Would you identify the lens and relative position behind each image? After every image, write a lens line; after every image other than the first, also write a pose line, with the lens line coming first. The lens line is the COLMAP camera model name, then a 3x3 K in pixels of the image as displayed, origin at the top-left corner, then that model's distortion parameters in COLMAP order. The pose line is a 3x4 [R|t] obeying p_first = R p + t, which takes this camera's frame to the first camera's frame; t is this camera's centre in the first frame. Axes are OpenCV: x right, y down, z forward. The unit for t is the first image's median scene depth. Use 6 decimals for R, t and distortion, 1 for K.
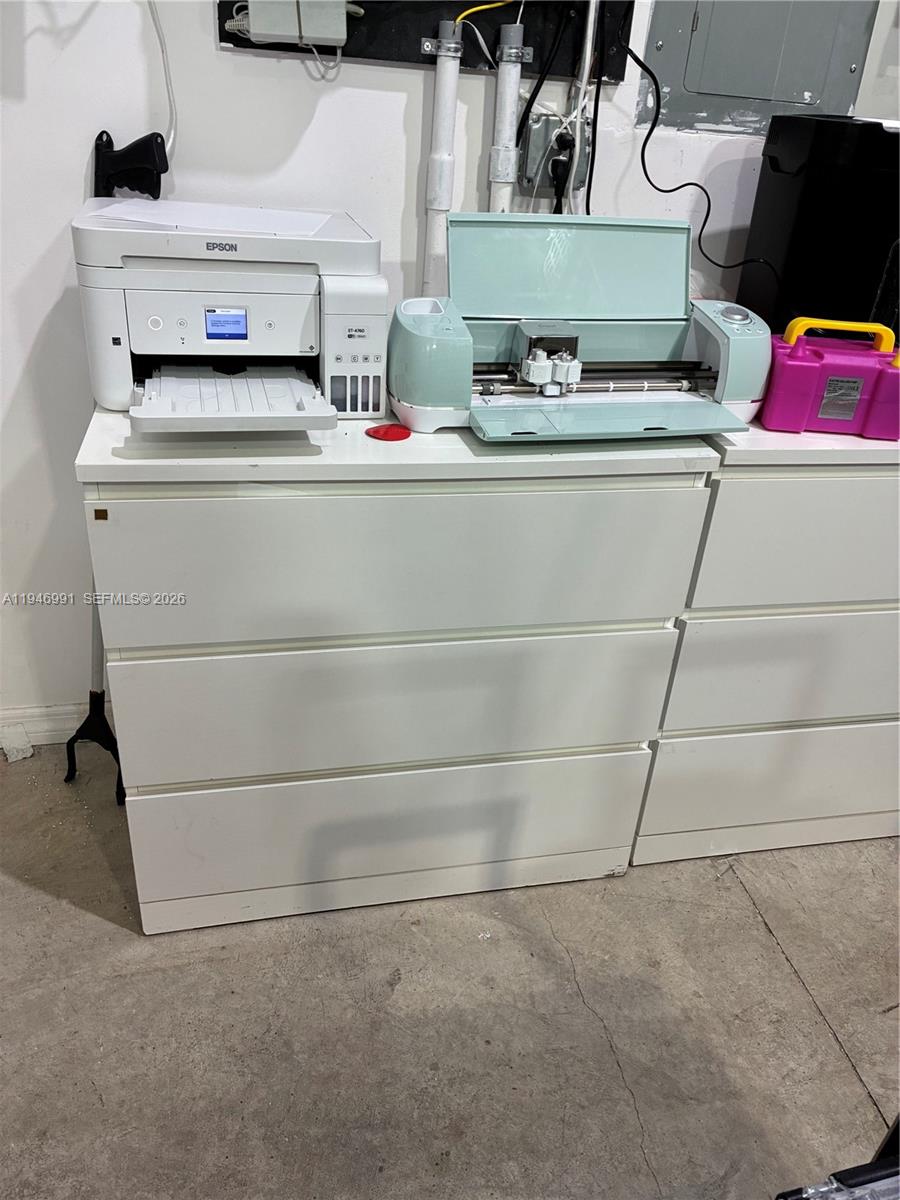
lens RADIAL K [[914.7, 0, 458.7], [0, 914.7, 608.0], [0, 0, 1]] dist [0.048263, -0.064943]
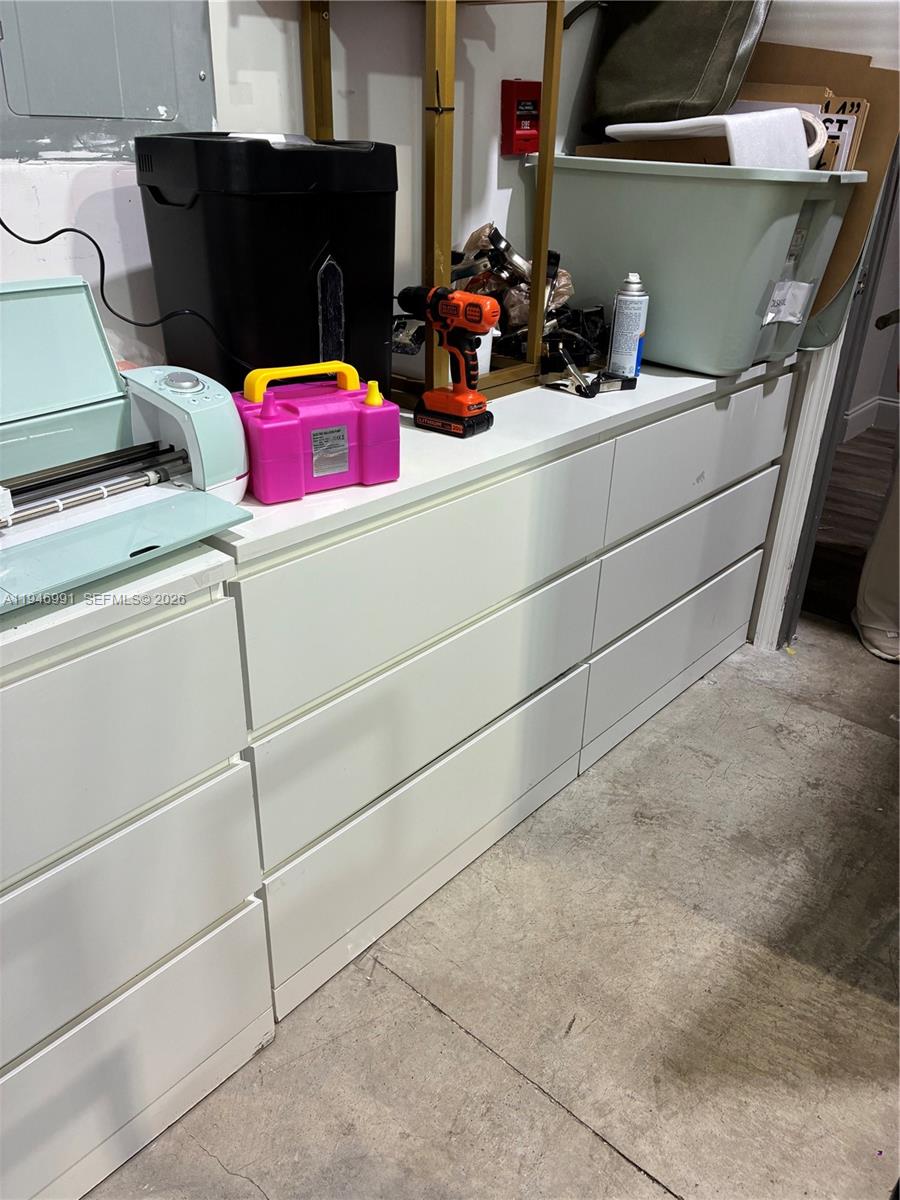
lens RADIAL K [[914.7, 0, 458.7], [0, 914.7, 608.0], [0, 0, 1]] dist [0.048263, -0.064943]
pose [[0.799771, -0.319712, 0.508085, 0.016434], [0.322164, 0.942759, 0.086115, -0.116774], [-0.506534, 0.094814, 0.856991, 0.188664]]
